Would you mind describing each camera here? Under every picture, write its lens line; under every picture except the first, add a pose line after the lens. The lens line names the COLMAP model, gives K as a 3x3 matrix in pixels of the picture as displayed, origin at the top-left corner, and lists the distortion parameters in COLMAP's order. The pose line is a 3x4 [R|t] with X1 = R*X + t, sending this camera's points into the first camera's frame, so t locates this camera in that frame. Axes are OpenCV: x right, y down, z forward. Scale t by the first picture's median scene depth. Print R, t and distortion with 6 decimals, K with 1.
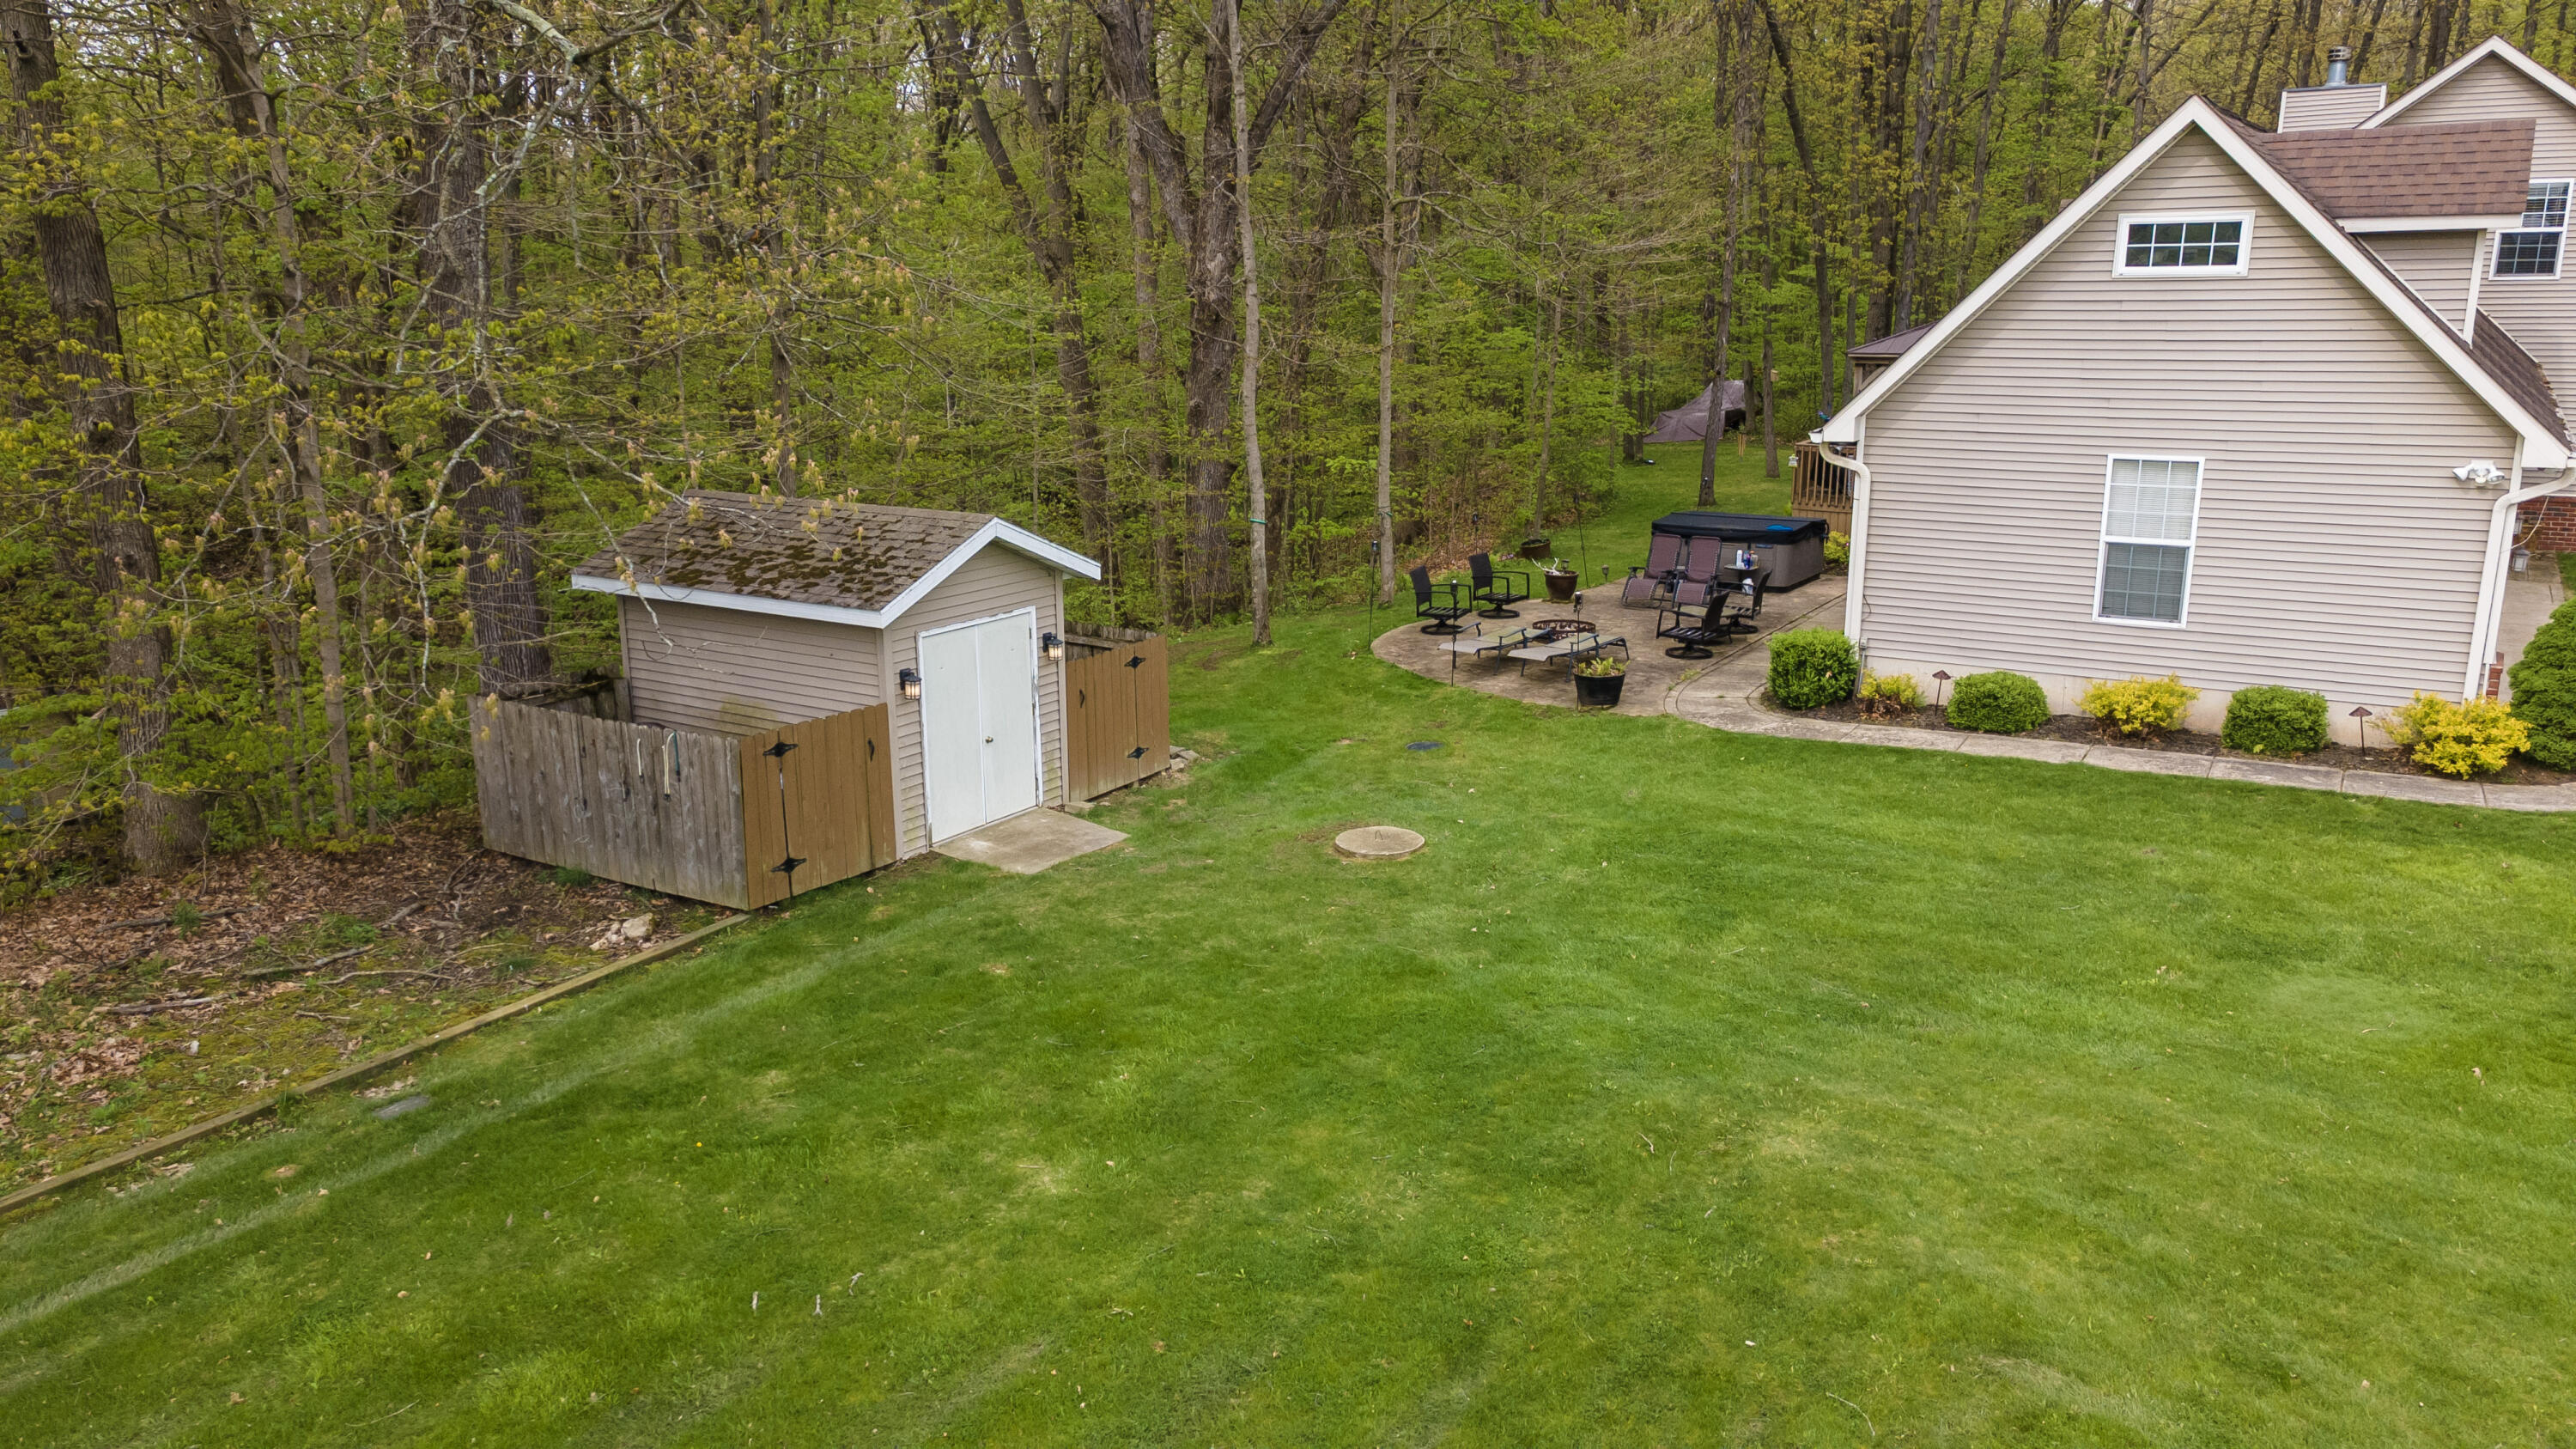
lens RADIAL K [[1864.4, 0, 1283.2], [0, 1864.4, 705.2], [0, 0, 1]] dist [0.040199, 0.000603]
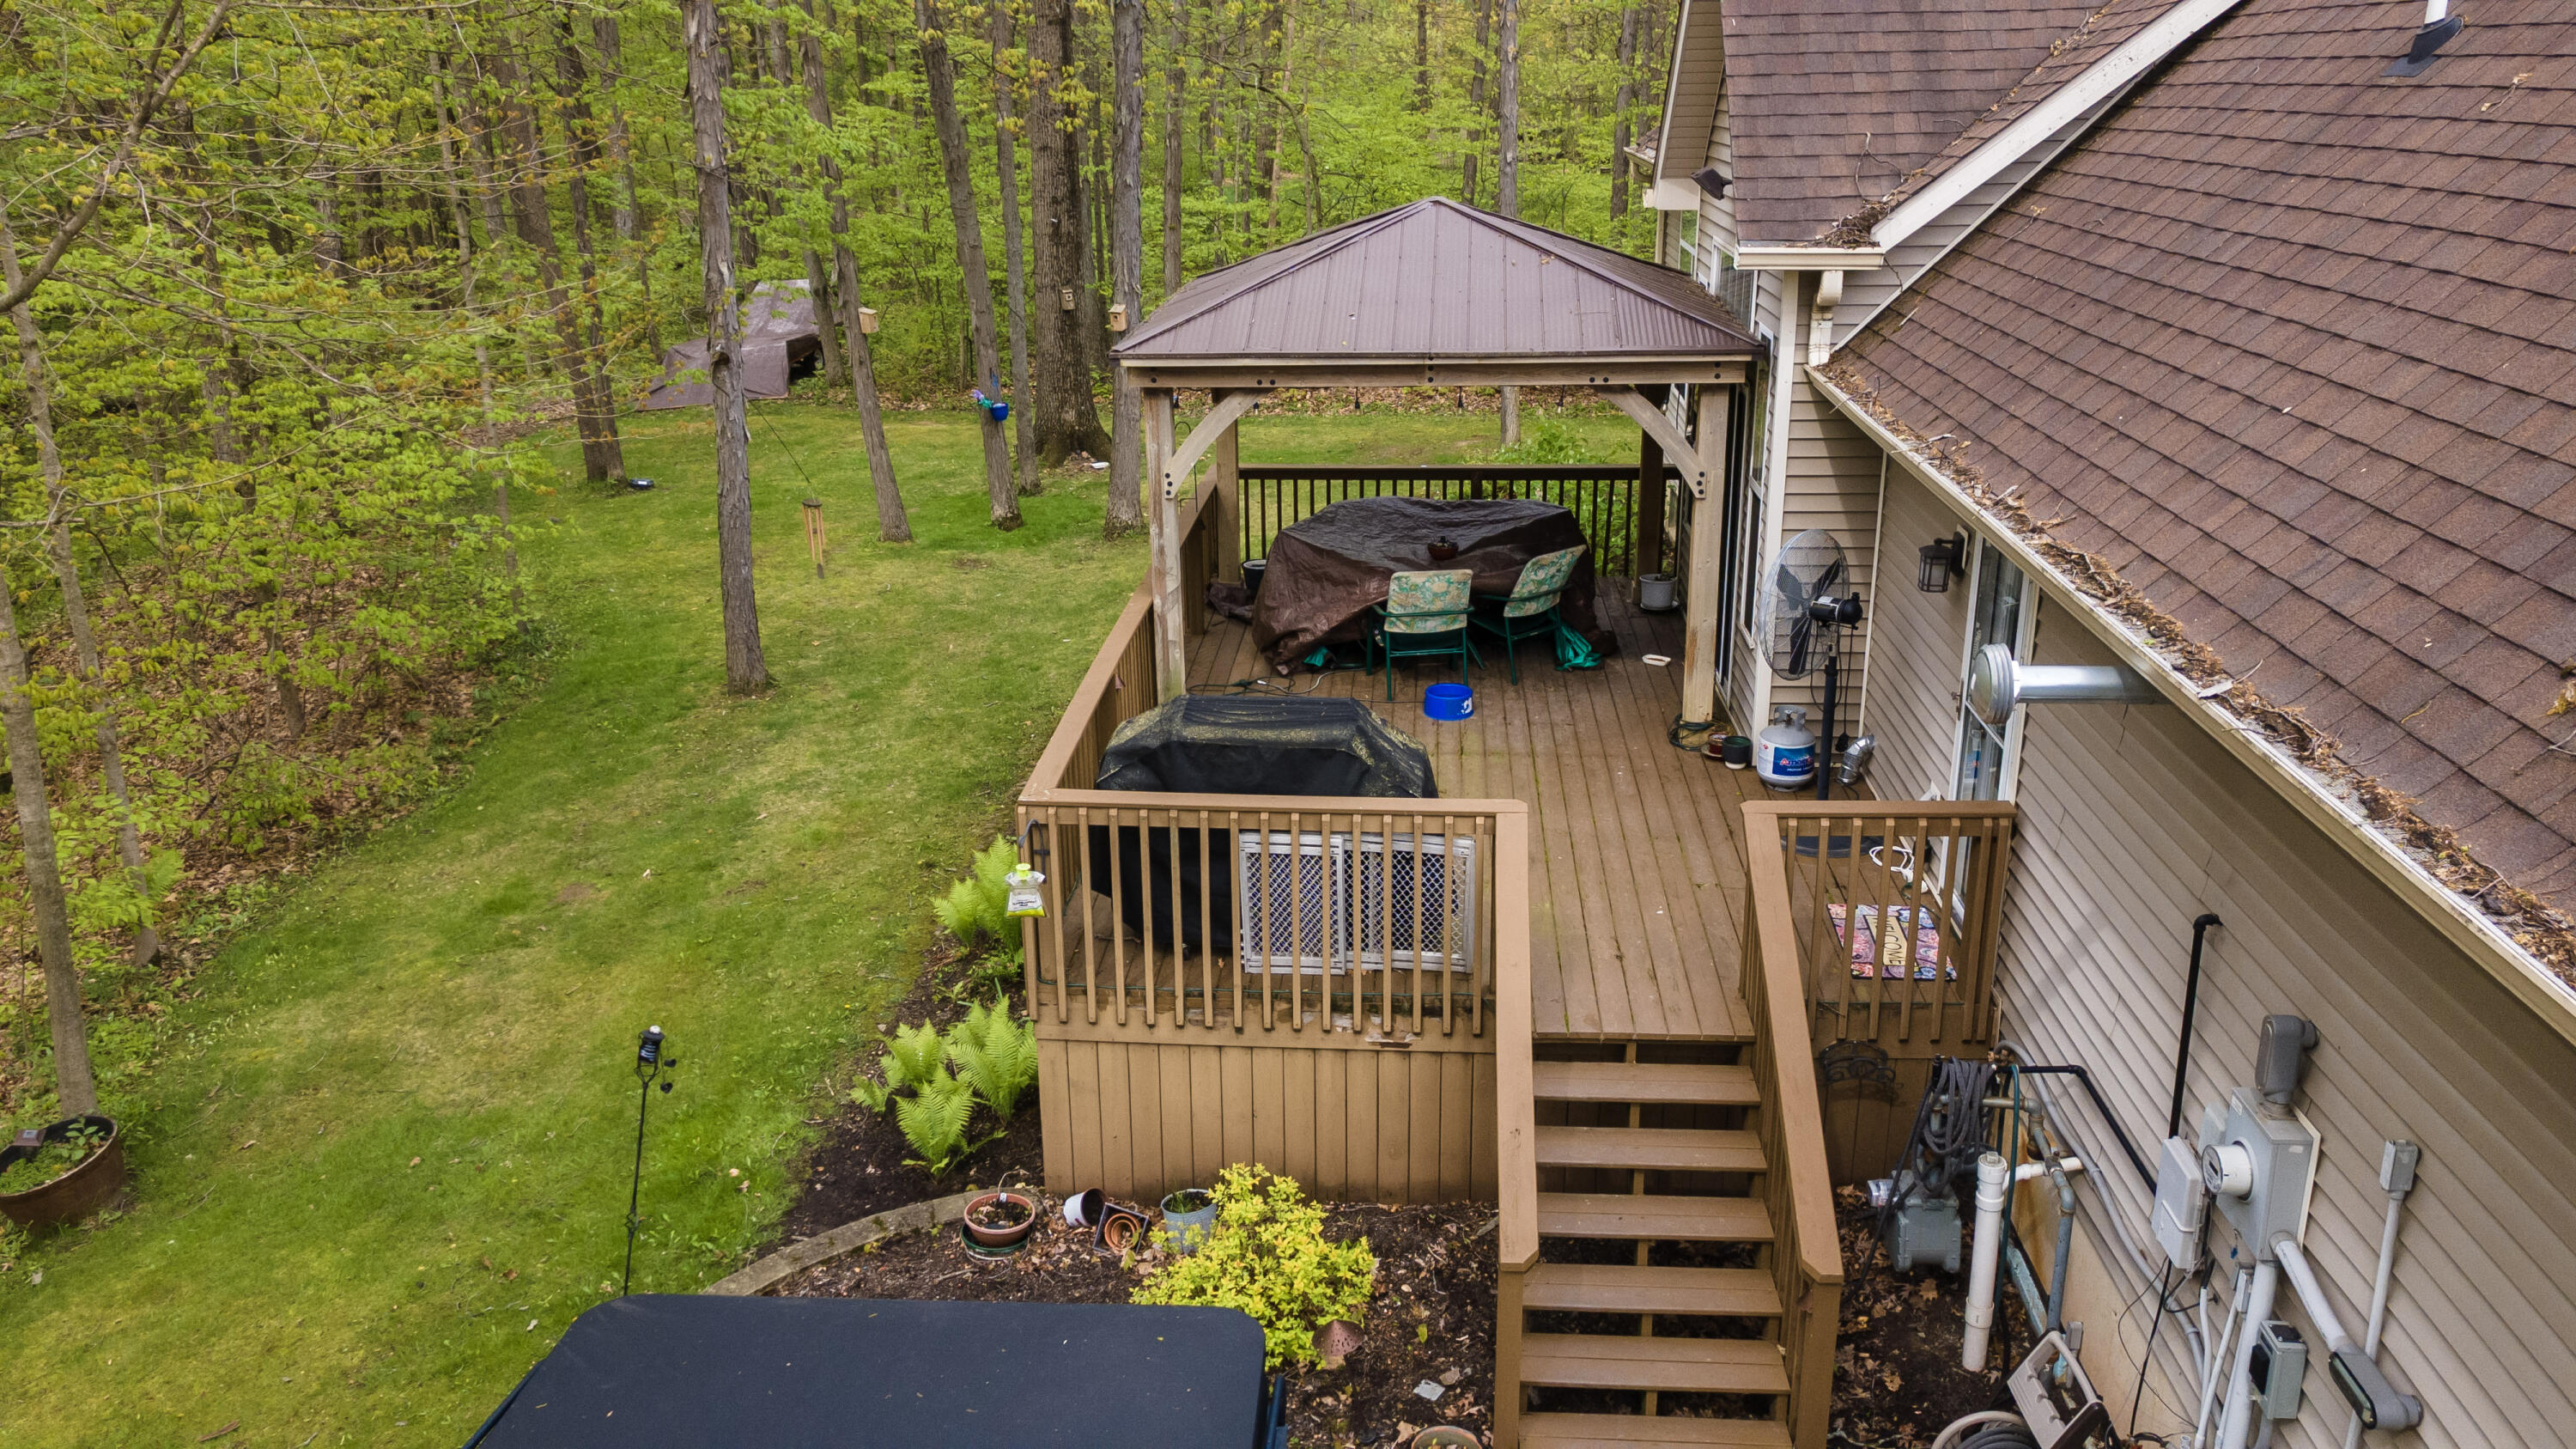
lens RADIAL K [[1864.4, 0, 1283.2], [0, 1864.4, 705.2], [0, 0, 1]] dist [0.040199, 0.000603]
pose [[0.892499, -0.152366, 0.424535, 0.363872], [0.113196, 0.986757, 0.116176, -0.311159], [-0.436615, -0.055632, 0.897927, 1.348542]]
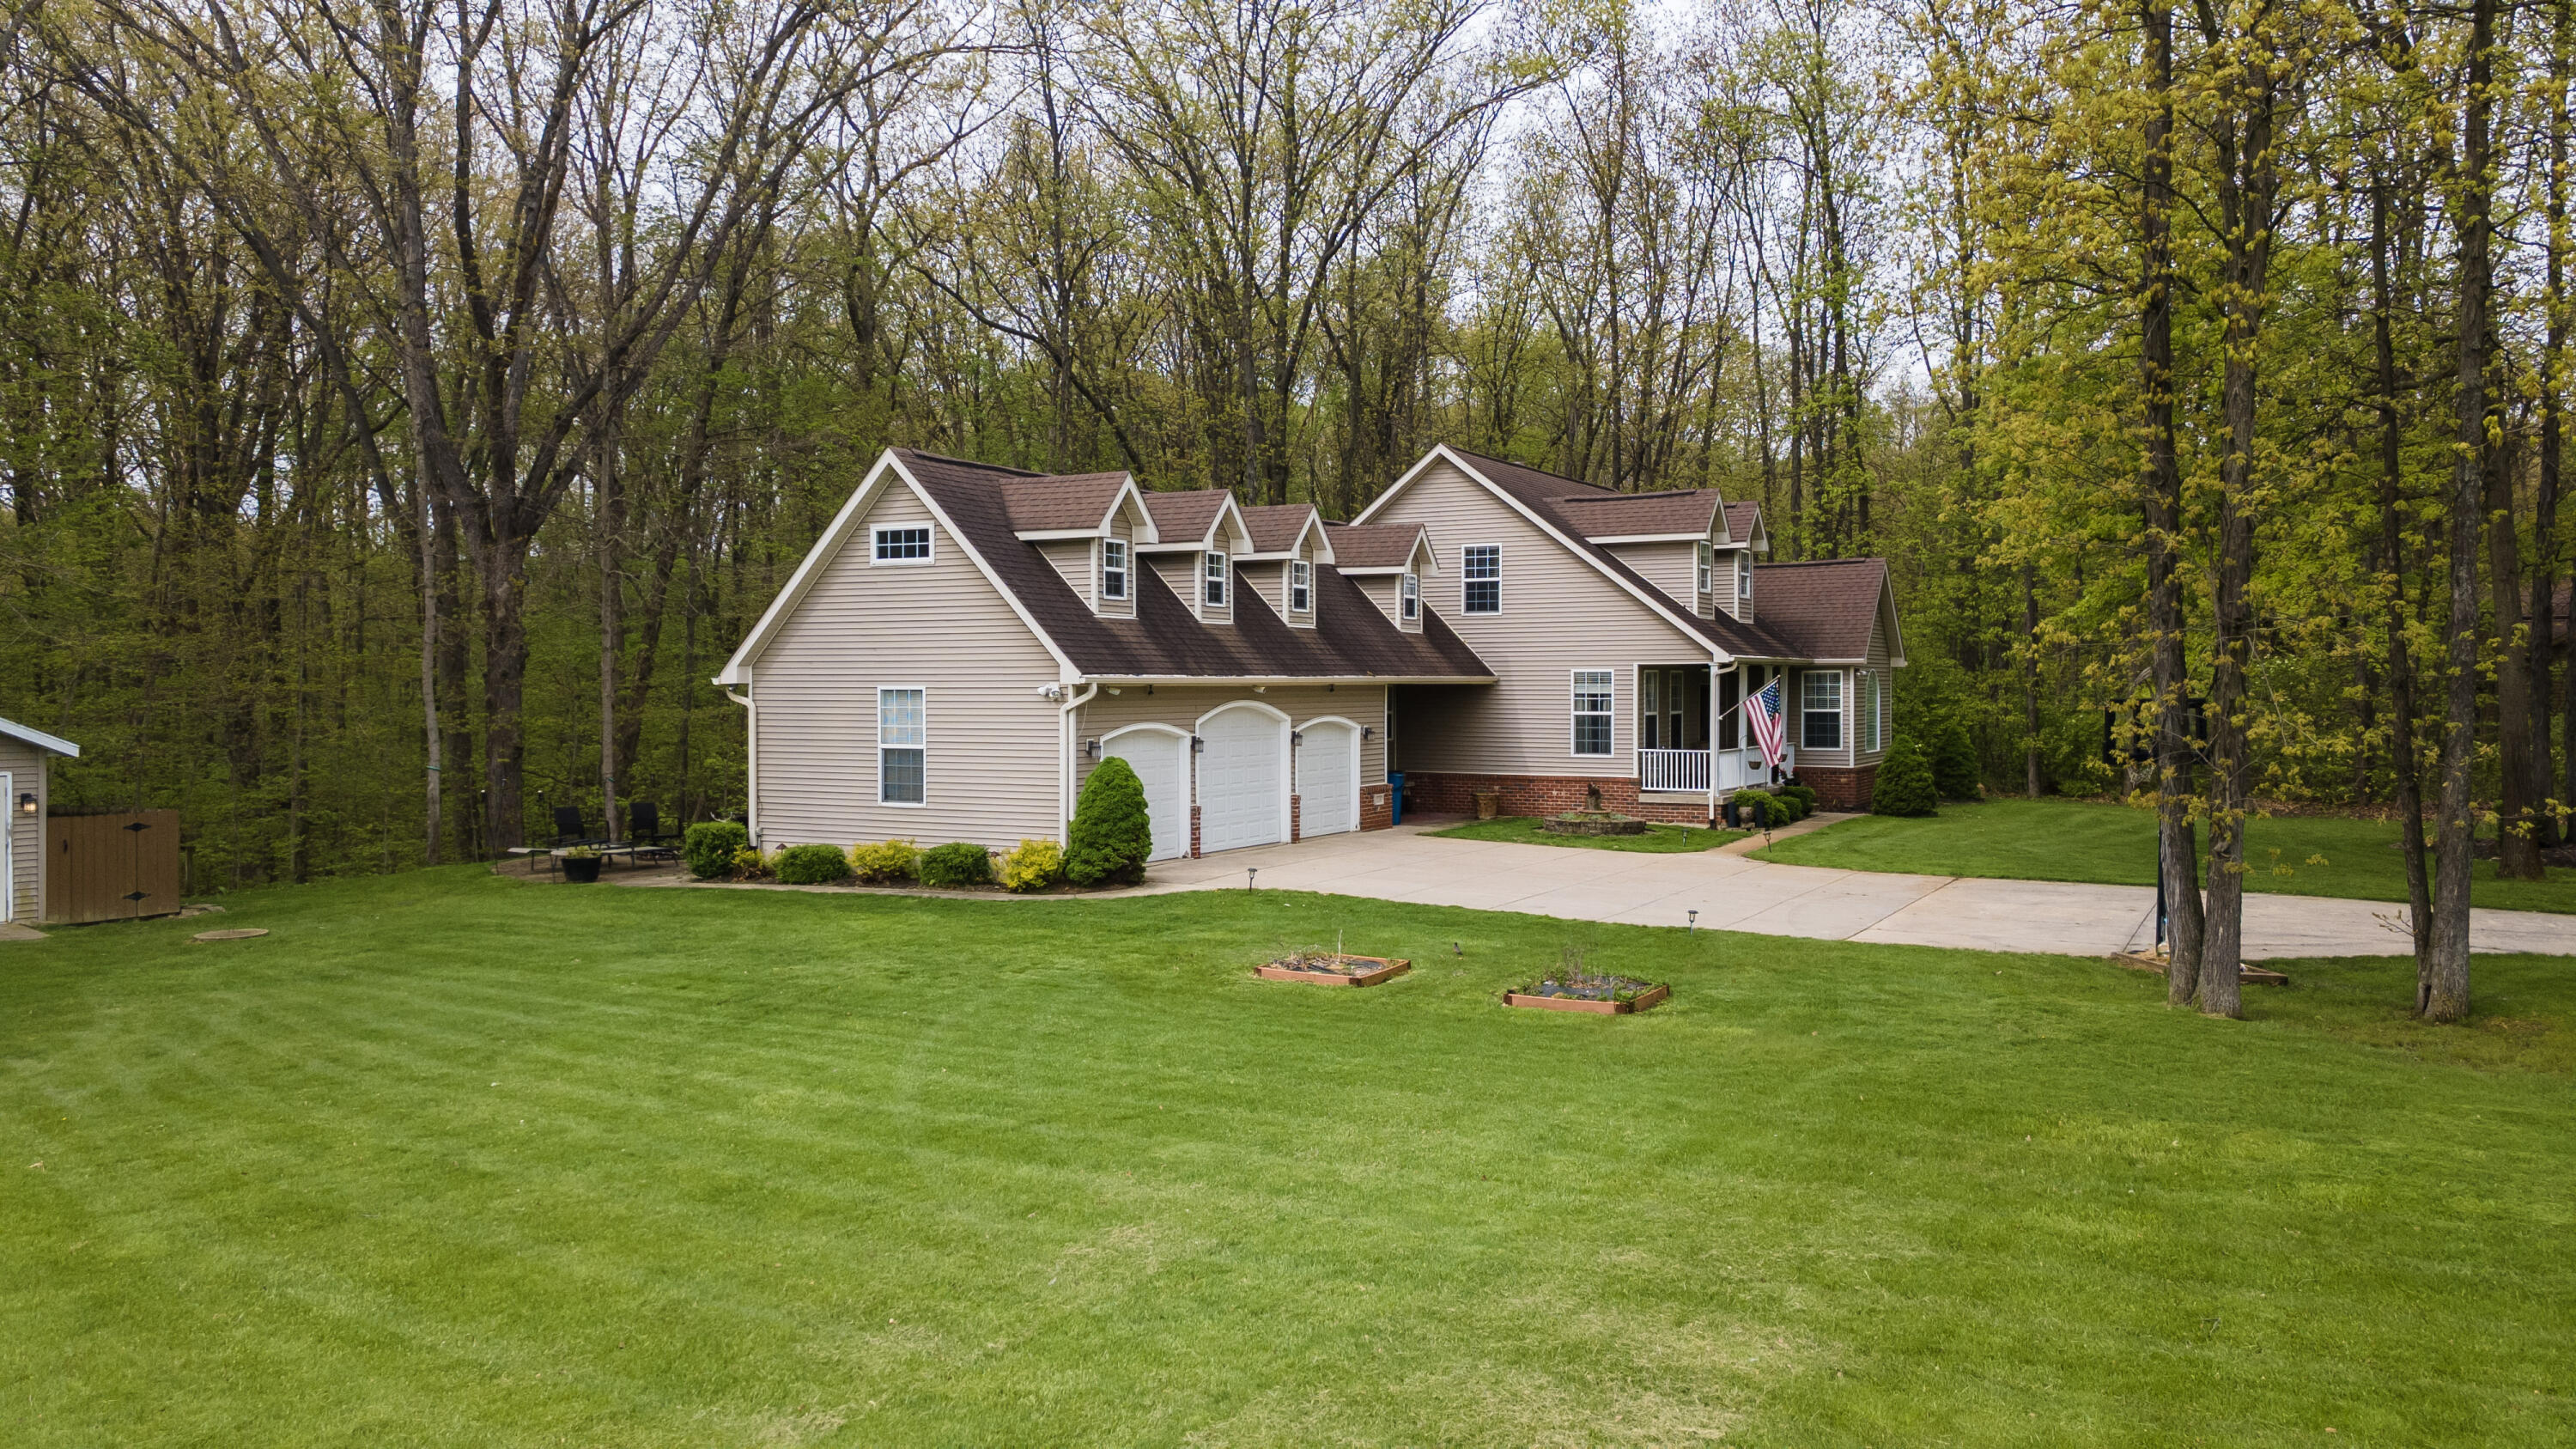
lens RADIAL K [[1864.4, 0, 1283.2], [0, 1864.4, 705.2], [0, 0, 1]] dist [0.040199, 0.000603]
pose [[0.998938, 0.007582, 0.045449, 0.717902], [0.002815, 0.974485, -0.224433, 0.209771], [-0.045991, 0.224323, 0.973429, -0.412069]]
